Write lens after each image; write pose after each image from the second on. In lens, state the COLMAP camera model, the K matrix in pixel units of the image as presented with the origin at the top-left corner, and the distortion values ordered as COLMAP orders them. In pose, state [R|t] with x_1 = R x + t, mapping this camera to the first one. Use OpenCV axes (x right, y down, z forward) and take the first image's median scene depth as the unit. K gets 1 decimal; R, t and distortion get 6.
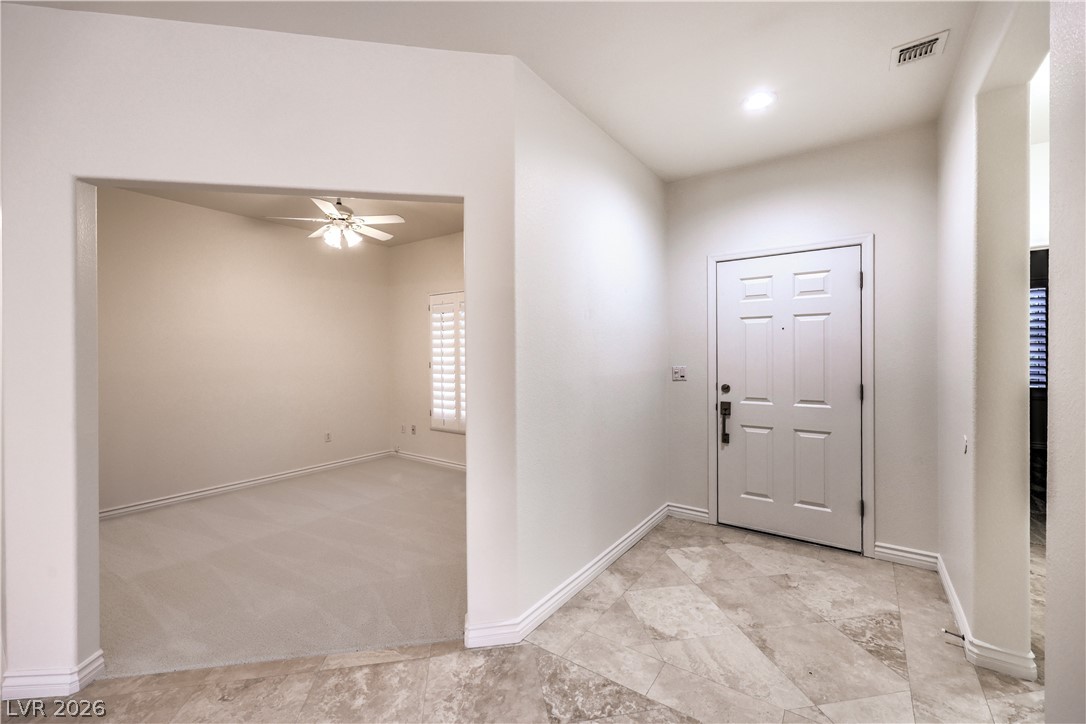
lens RADIAL K [[448.1, 0, 548.3], [0, 448.1, 358.5], [0, 0, 1]] dist [-0.000445, -0.000147]
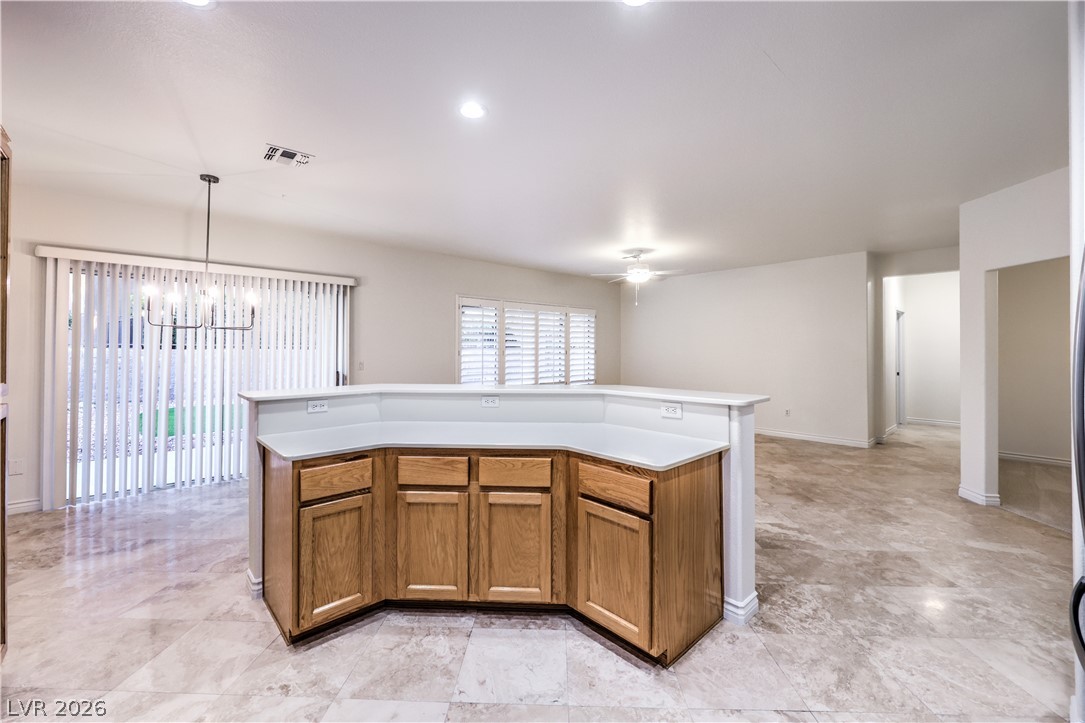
lens RADIAL K [[440.6, 0, 543.5], [0, 440.6, 345.2], [0, 0, 1]] dist [-0.000314, 0.000181]
pose [[-0.208466, -0.002096, -0.978027, 0.523091], [-0.007179, 0.999974, -0.000613, -0.010266], [0.978003, 0.006894, -0.208476, -0.230068]]
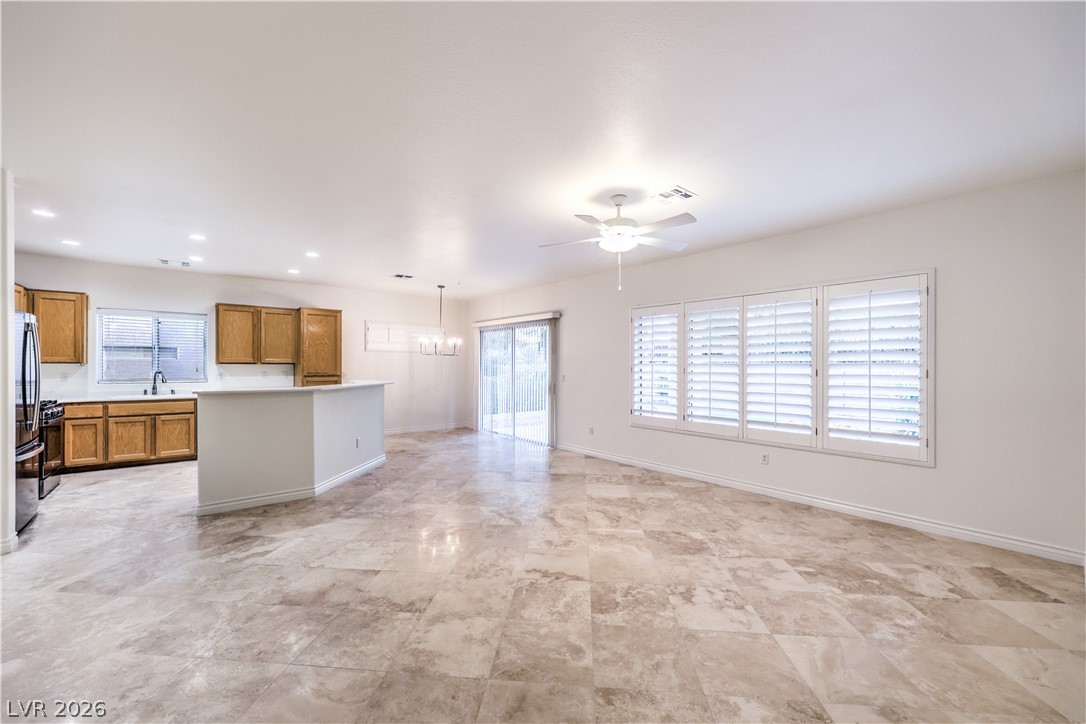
lens RADIAL K [[440.9, 0, 540.1], [0, 440.9, 366.3], [0, 0, 1]] dist [-0.001018, -0.000038]
pose [[-0.962723, 0.000453, 0.270488, -0.733808], [0.003068, 0.999953, 0.009245, -0.007015], [-0.270471, 0.009730, -0.962679, 0.459711]]
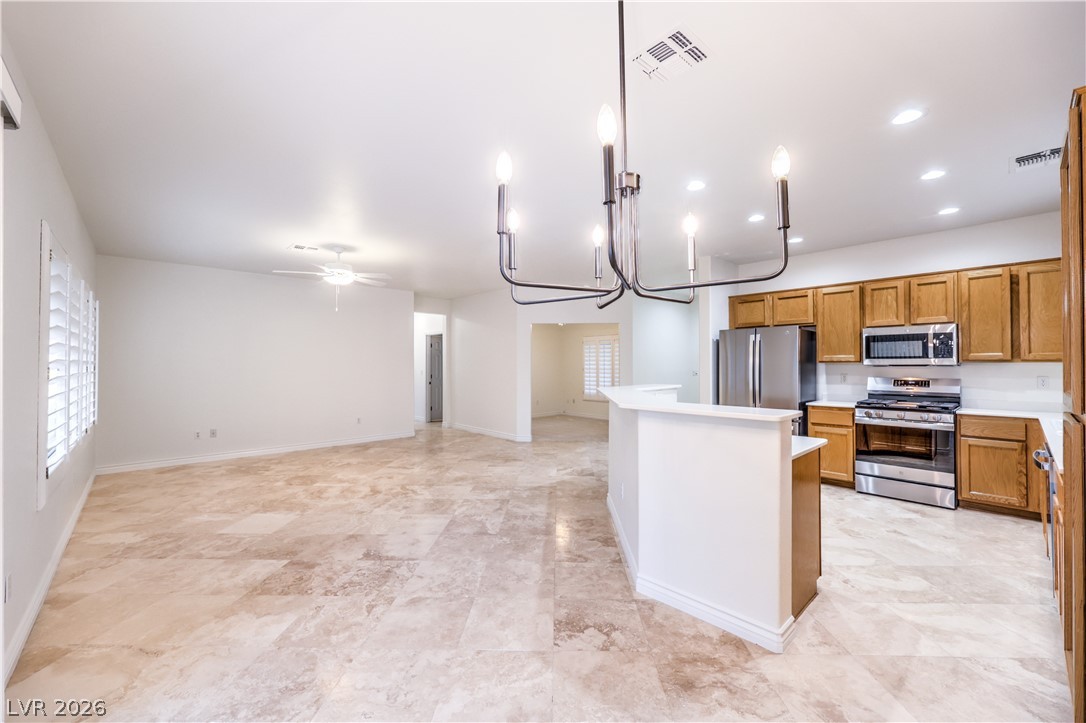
lens RADIAL K [[432.5, 0, 543.0], [0, 432.5, 361.5], [0, 0, 1]] dist [-0.003129, -0.000215]
pose [[0.976591, 0.001252, -0.215100, -0.010810], [-0.004228, 0.999902, -0.013379, 0.004651], [0.215062, 0.013975, 0.976500, -1.074979]]
